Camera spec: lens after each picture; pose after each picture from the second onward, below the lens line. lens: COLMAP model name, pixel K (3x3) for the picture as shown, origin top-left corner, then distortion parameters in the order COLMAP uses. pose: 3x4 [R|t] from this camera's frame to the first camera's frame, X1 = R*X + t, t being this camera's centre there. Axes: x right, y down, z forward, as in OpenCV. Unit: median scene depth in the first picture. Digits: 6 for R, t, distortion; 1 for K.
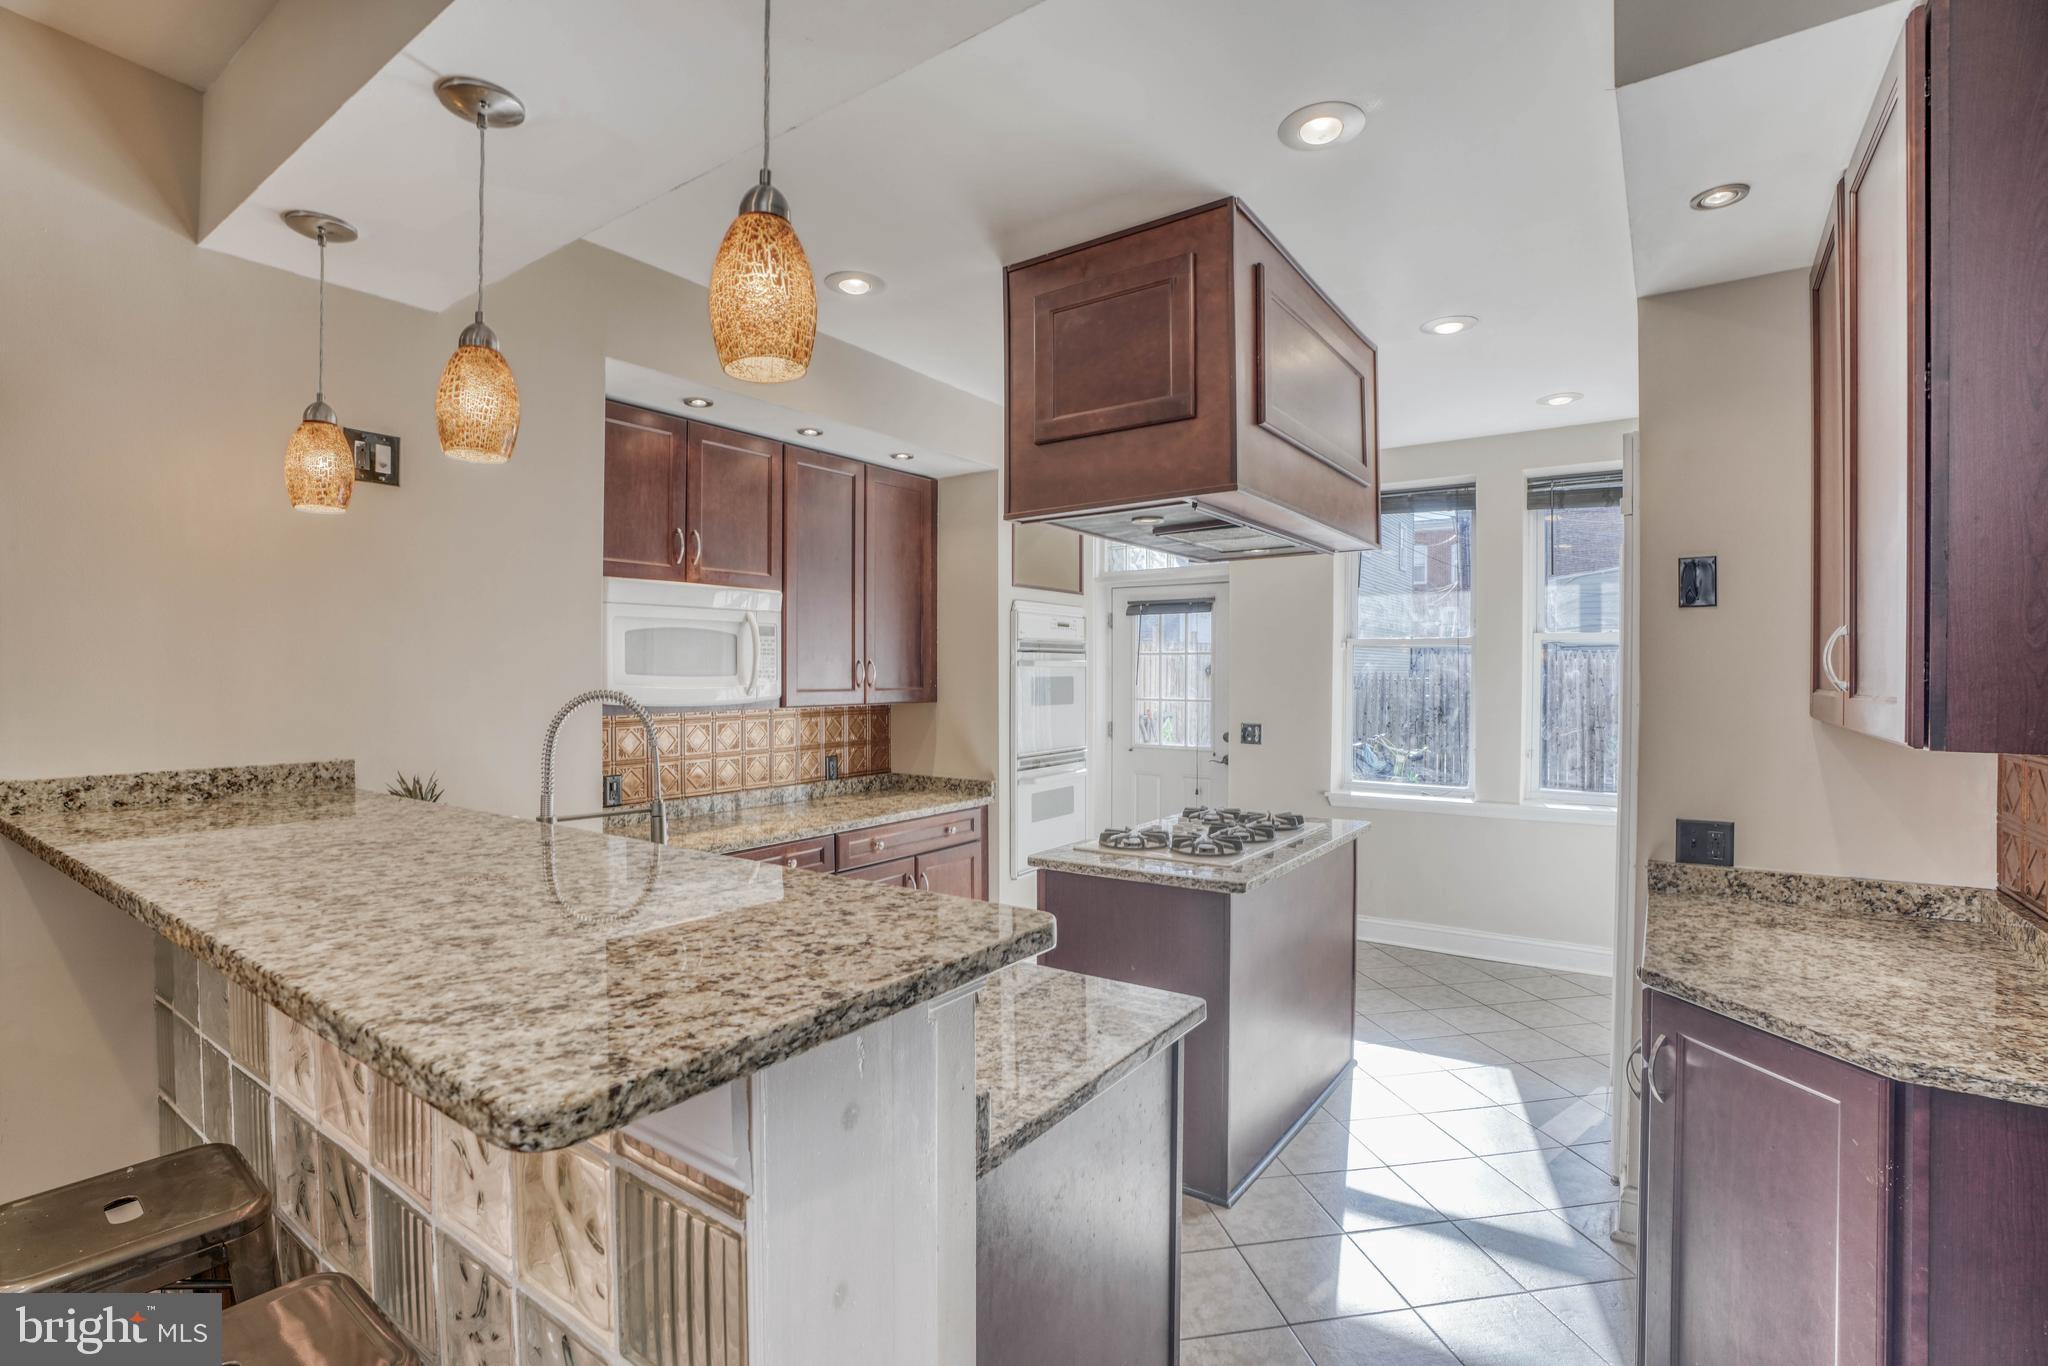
lens RADIAL K [[940.9, 0, 1024.0], [0, 940.9, 683.0], [0, 0, 1]] dist [-0.071684, 0.030482]
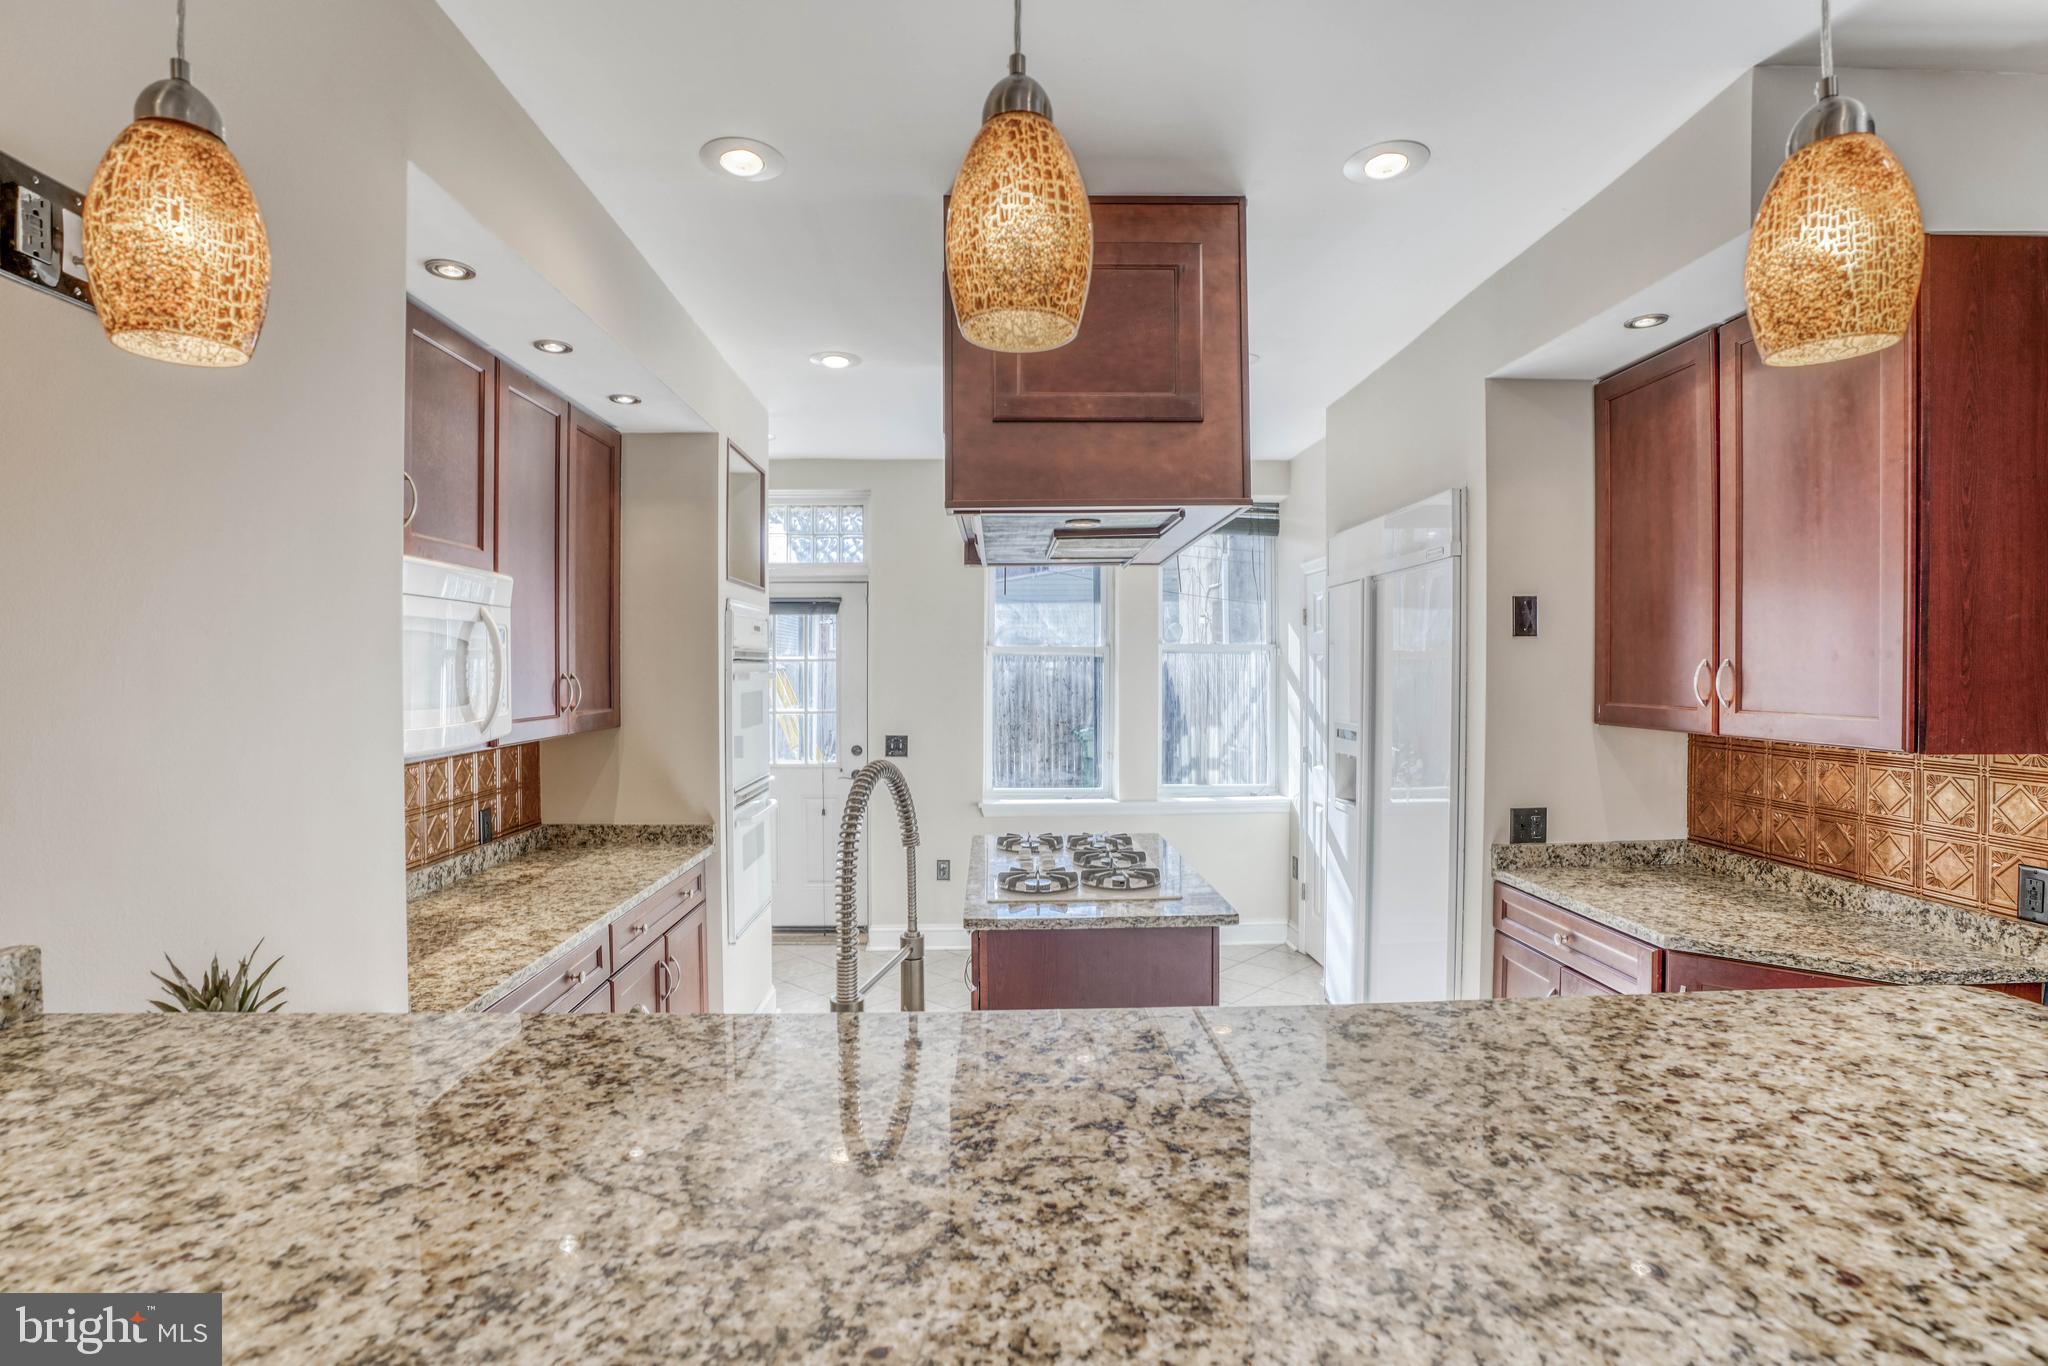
lens RADIAL K [[972.7, 0, 1005.3], [0, 972.7, 678.4], [0, 0, 1]] dist [-0.067296, 0.023263]
pose [[0.806528, -0.008429, 0.591136, -0.349747], [0.009042, 0.999957, 0.001921, -0.020362], [-0.591126, 0.003796, 0.806570, 0.217341]]
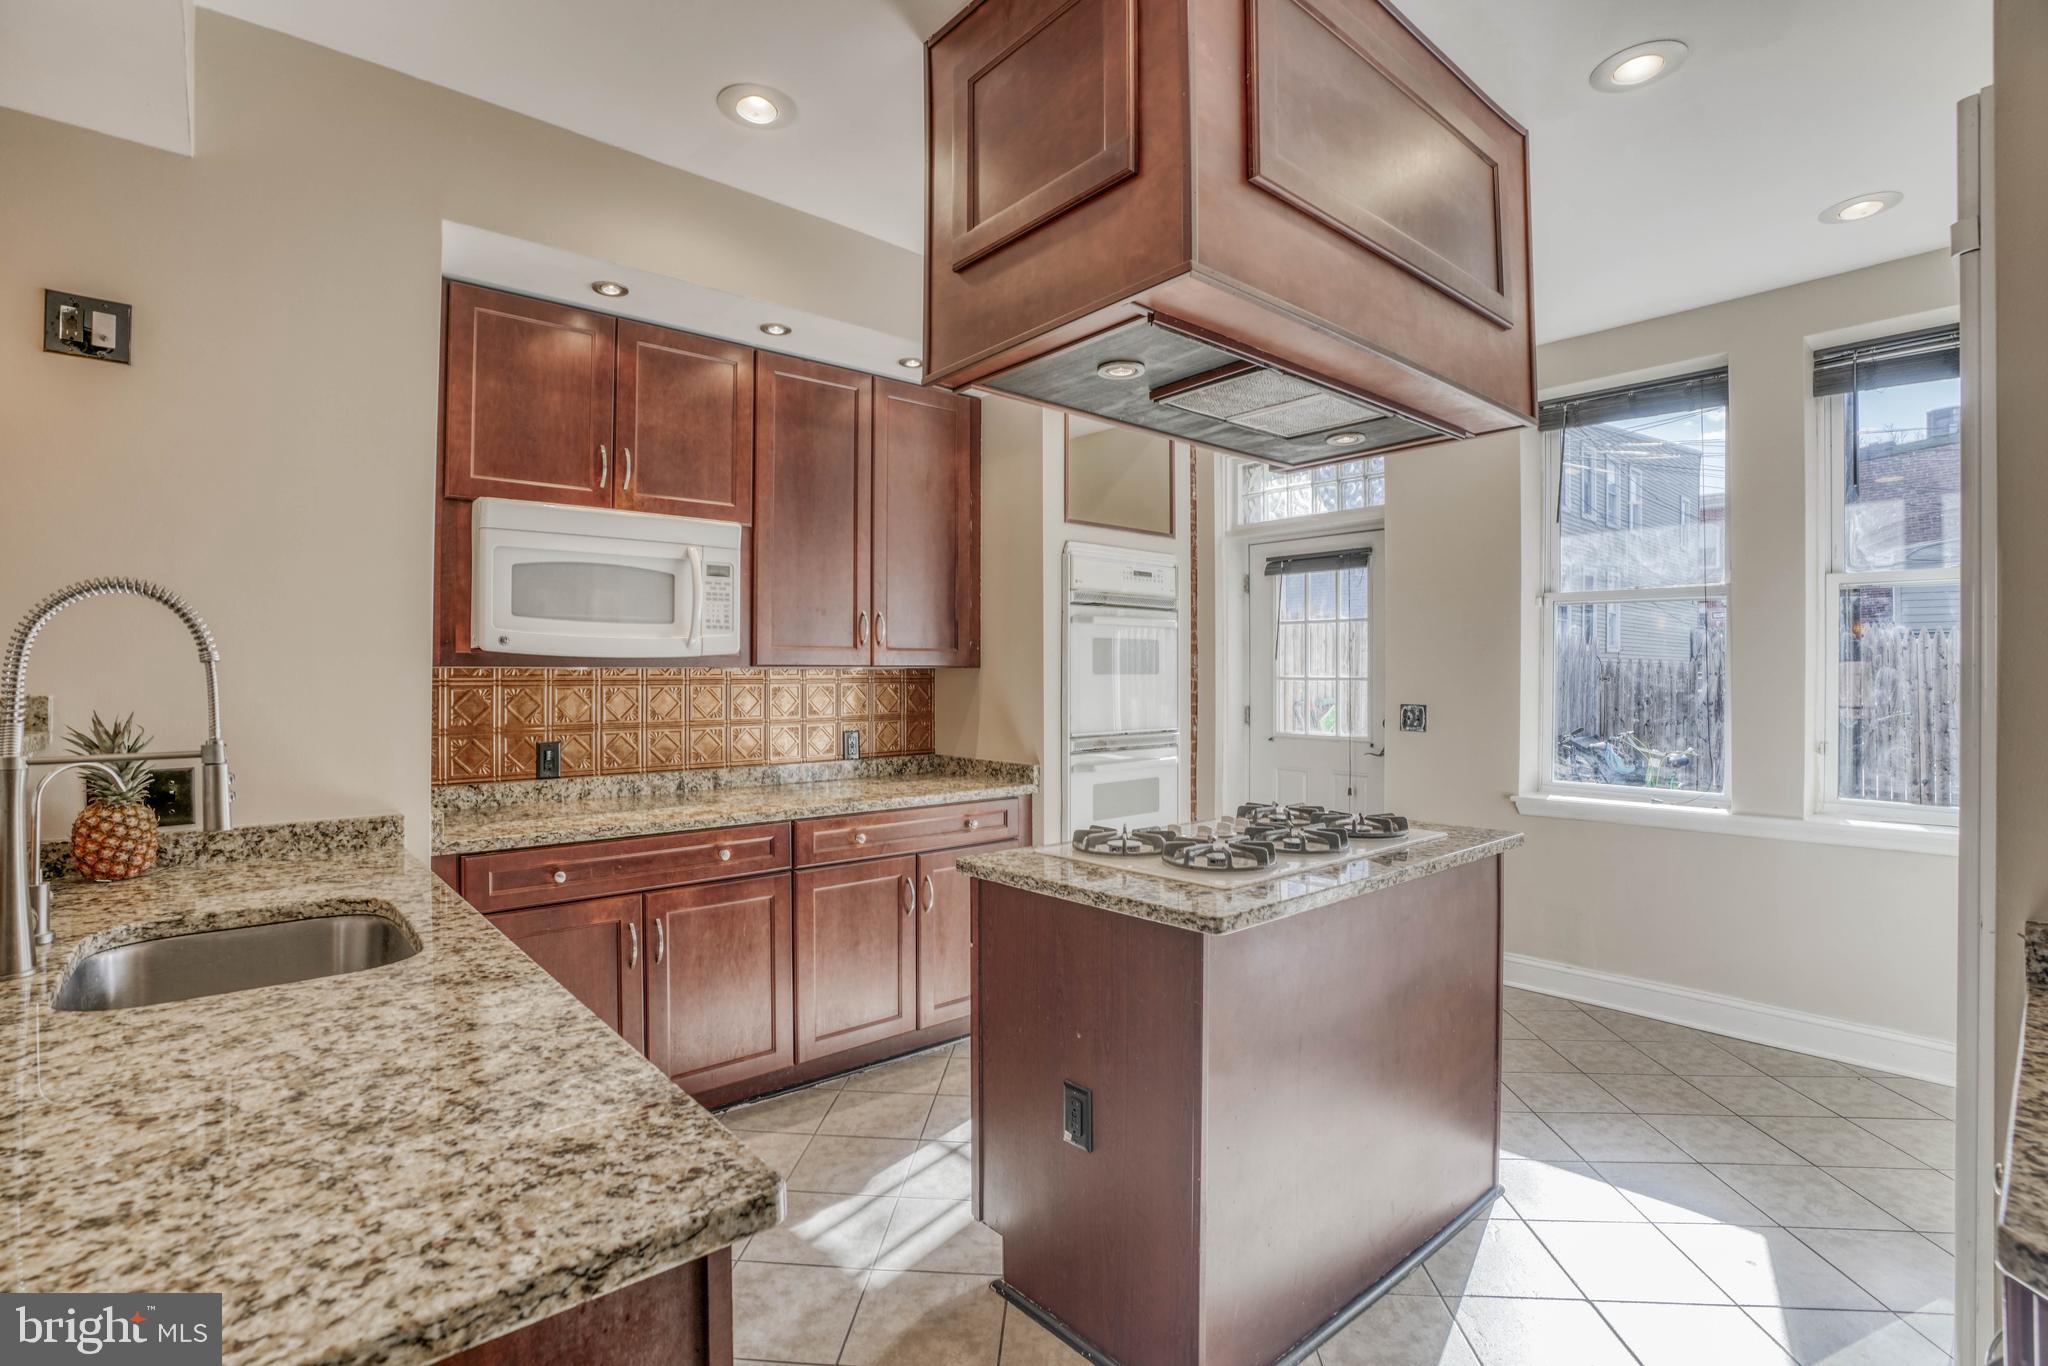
lens RADIAL K [[948.6, 0, 1018.1], [0, 948.6, 670.6], [0, 0, 1]] dist [-0.063858, 0.021186]
pose [[0.969401, -0.001470, -0.245478, 0.166302], [-0.002448, 0.999874, -0.015656, 0.040557], [0.245470, 0.015778, 0.969276, 0.237031]]
